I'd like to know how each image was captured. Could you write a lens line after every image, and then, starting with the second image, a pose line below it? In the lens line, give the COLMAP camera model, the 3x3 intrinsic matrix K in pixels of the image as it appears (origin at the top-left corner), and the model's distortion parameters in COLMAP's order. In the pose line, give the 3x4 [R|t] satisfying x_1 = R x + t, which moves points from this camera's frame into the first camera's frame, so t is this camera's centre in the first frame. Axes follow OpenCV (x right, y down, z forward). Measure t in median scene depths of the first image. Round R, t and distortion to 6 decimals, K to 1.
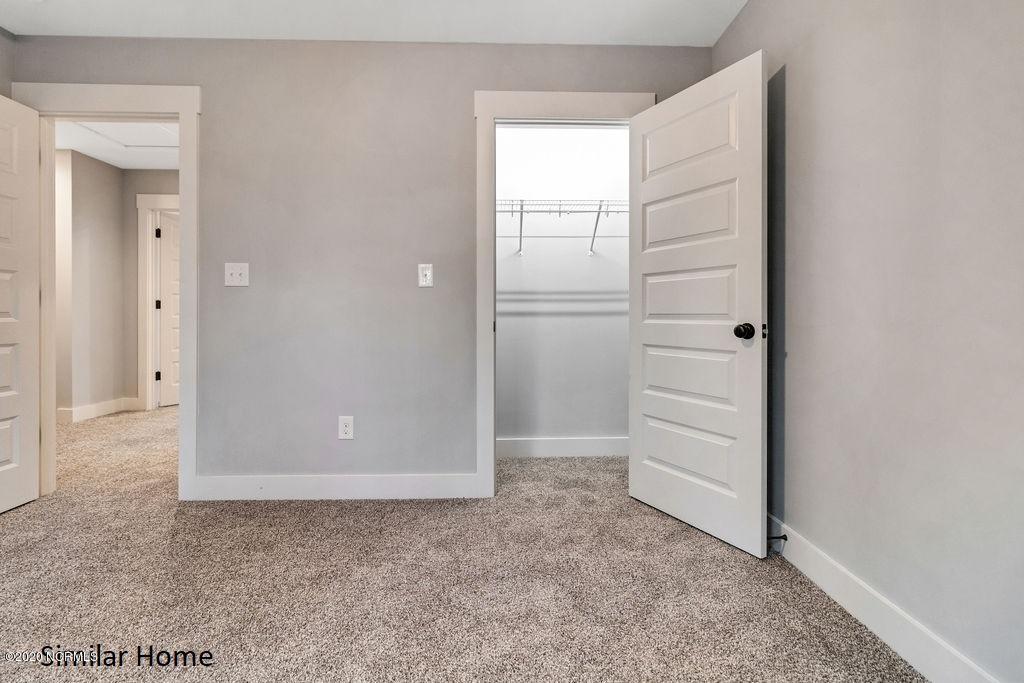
lens RADIAL K [[450.6, 0, 512.7], [0, 450.6, 318.4], [0, 0, 1]] dist [0.000837, 0.000061]
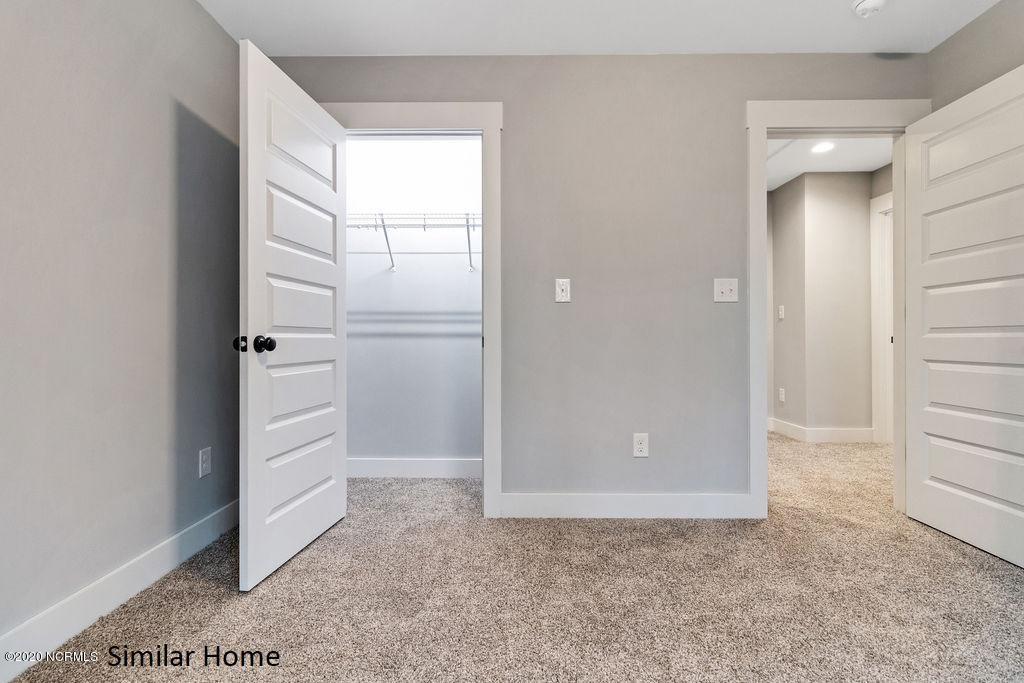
lens RADIAL K [[461.2, 0, 511.7], [0, 461.2, 329.0], [0, 0, 1]] dist [-0.002364, -0.000372]
pose [[0.999341, -0.004069, -0.036080, -0.579722], [0.003731, 0.999949, -0.009436, -0.001499], [0.036116, 0.009296, 0.999304, -0.014433]]
